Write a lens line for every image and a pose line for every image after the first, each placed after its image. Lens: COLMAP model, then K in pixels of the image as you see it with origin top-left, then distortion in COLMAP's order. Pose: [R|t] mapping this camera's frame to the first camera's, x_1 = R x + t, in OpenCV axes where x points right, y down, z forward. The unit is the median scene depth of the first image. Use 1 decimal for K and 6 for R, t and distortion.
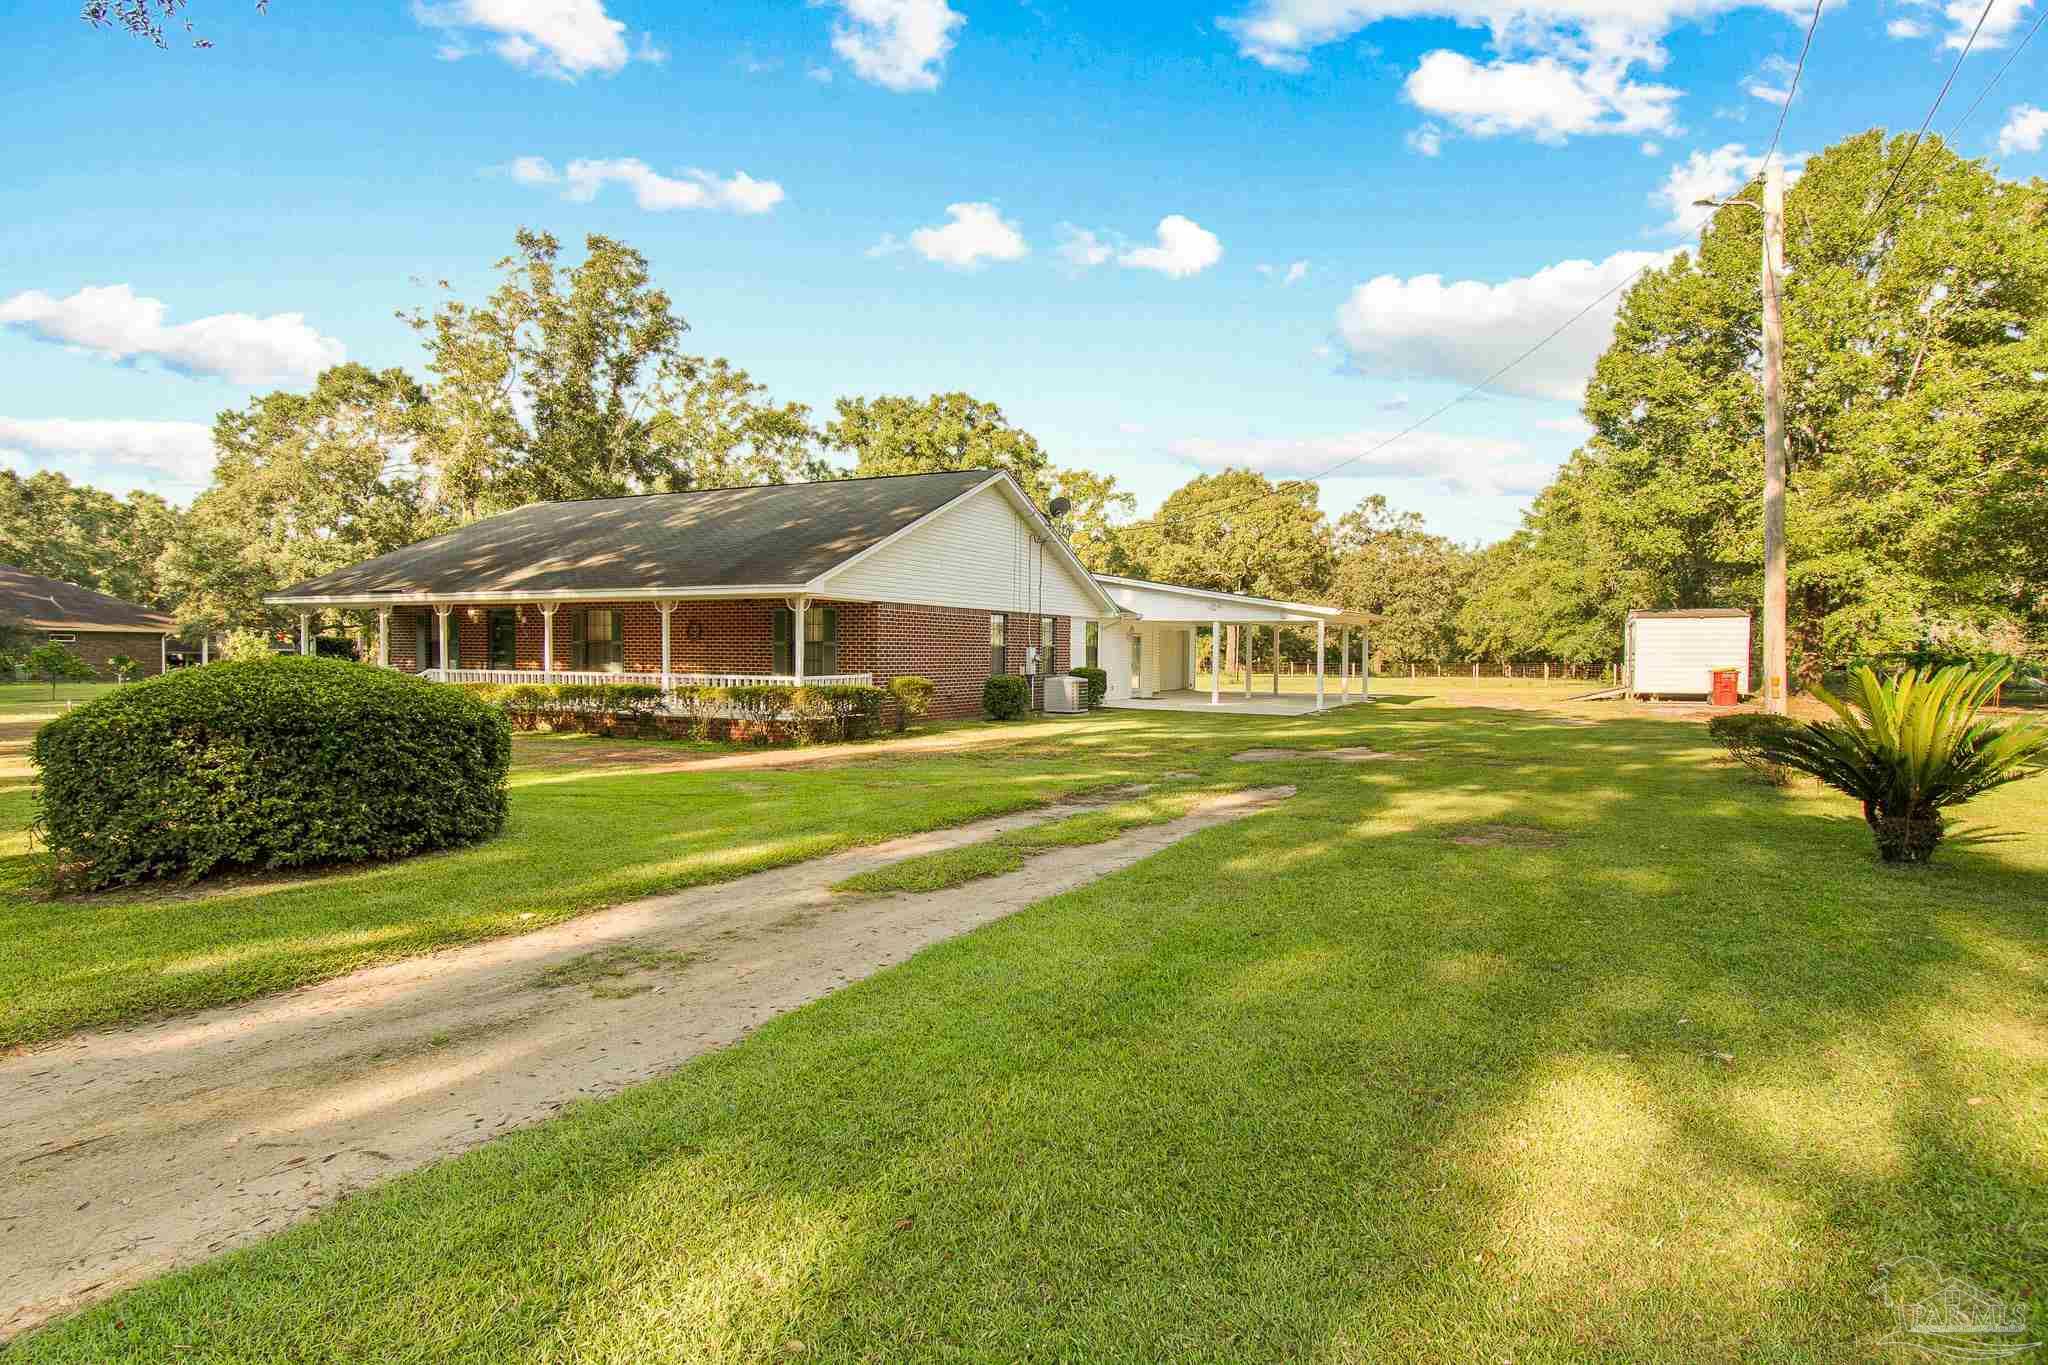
lens RADIAL K [[1067.4, 0, 1026.0], [0, 1067.4, 679.0], [0, 0, 1]] dist [0.004272, -0.000184]
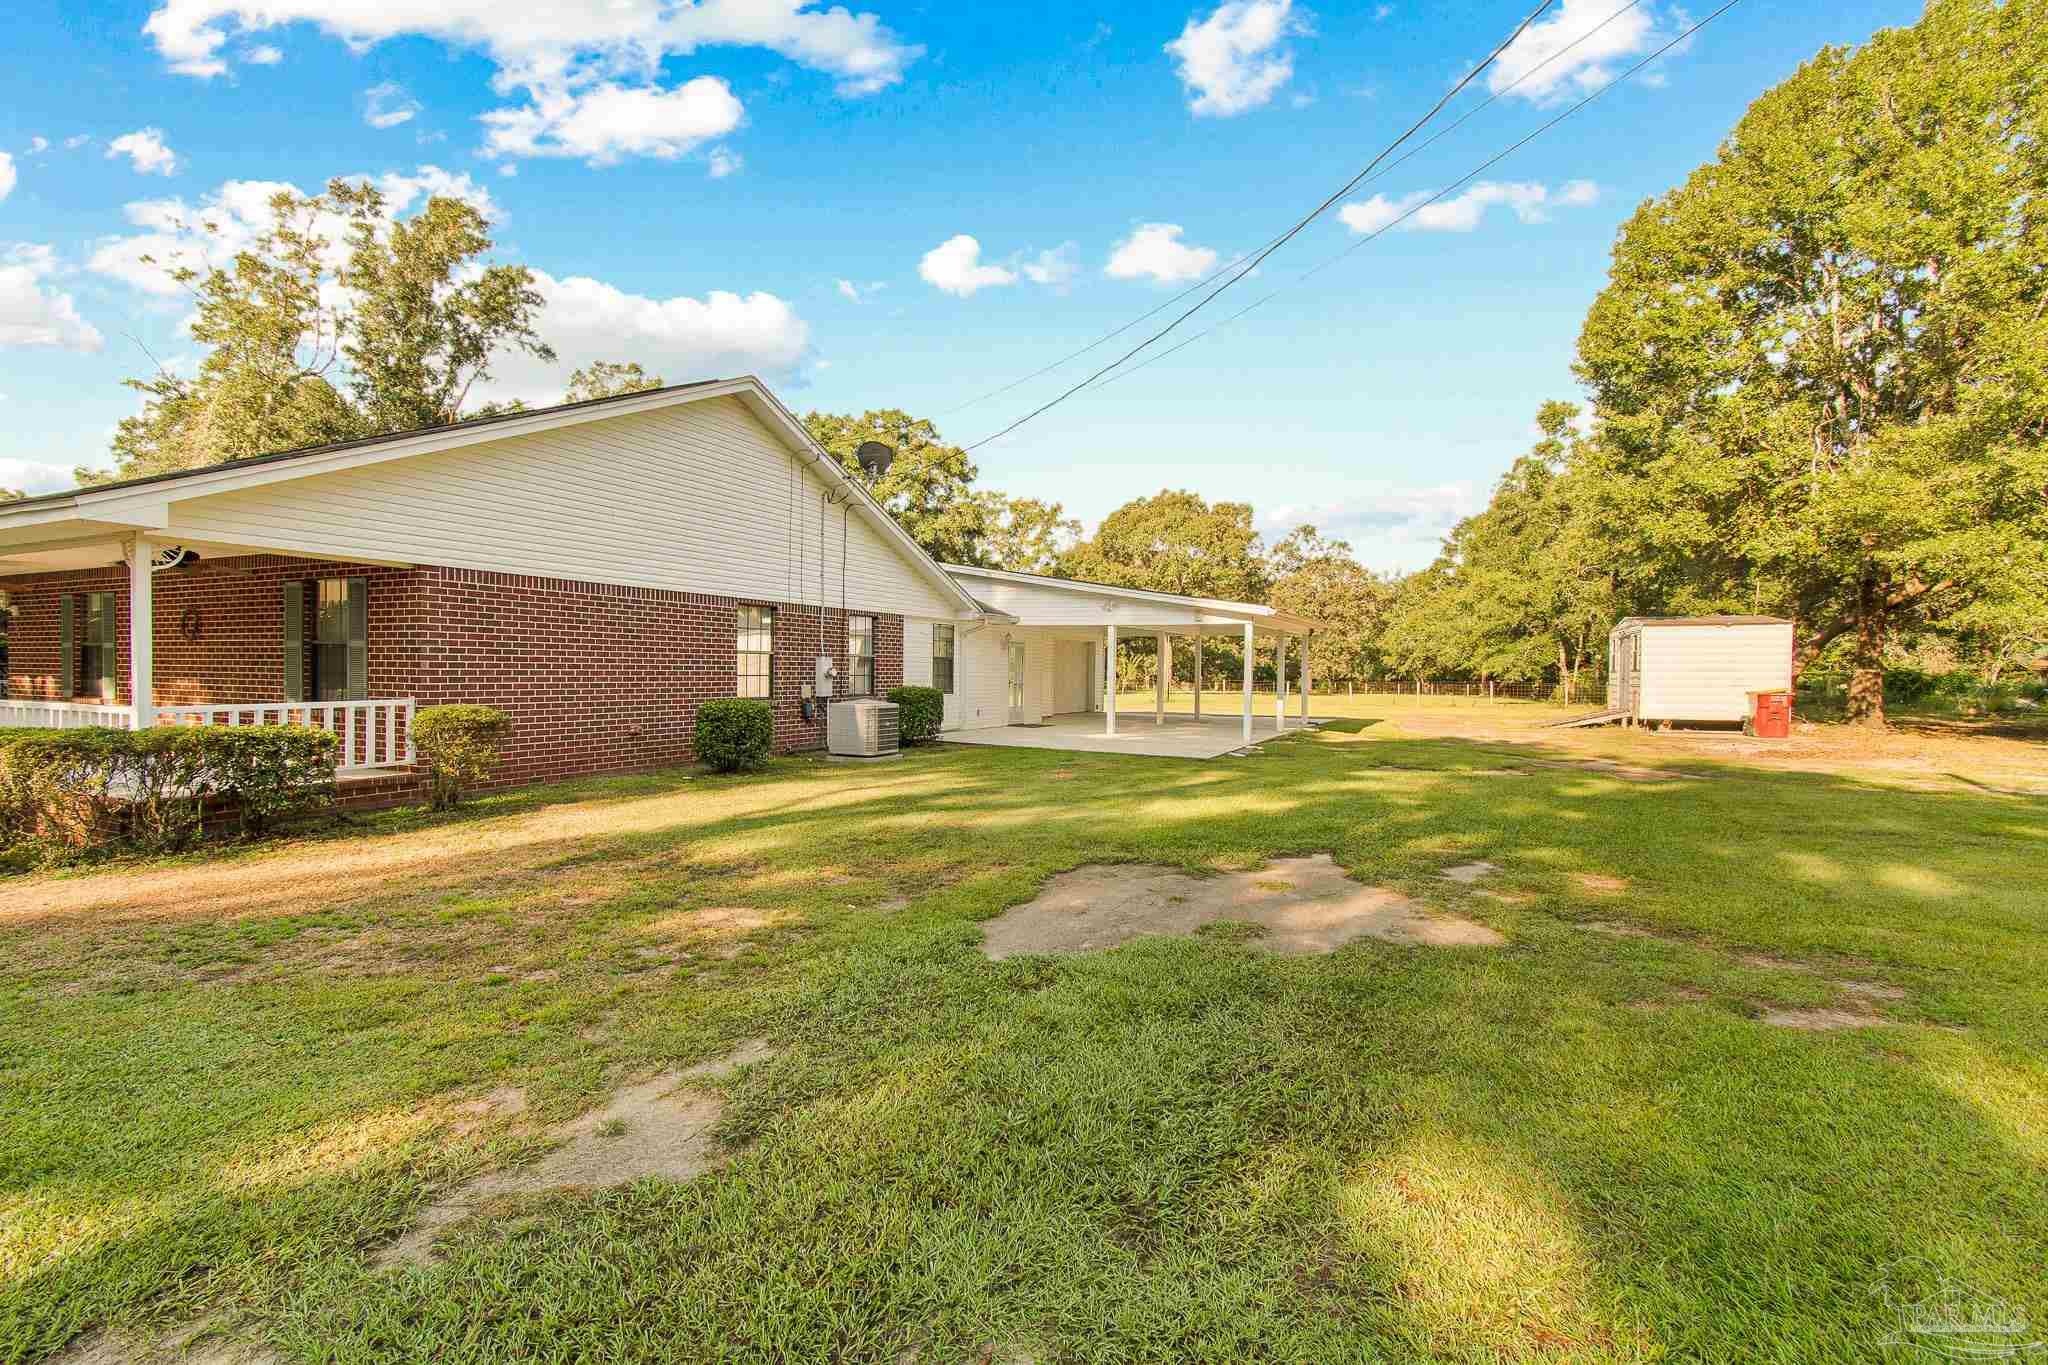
lens RADIAL K [[914.9, 0, 1021.8], [0, 914.9, 683.1], [0, 0, 1]] dist [0.007908, -0.000897]
pose [[0.999842, 0.001950, 0.017665, 0.056241], [-0.001737, 0.999926, -0.012044, -0.002849], [-0.017688, 0.012012, 0.999771, 0.192580]]
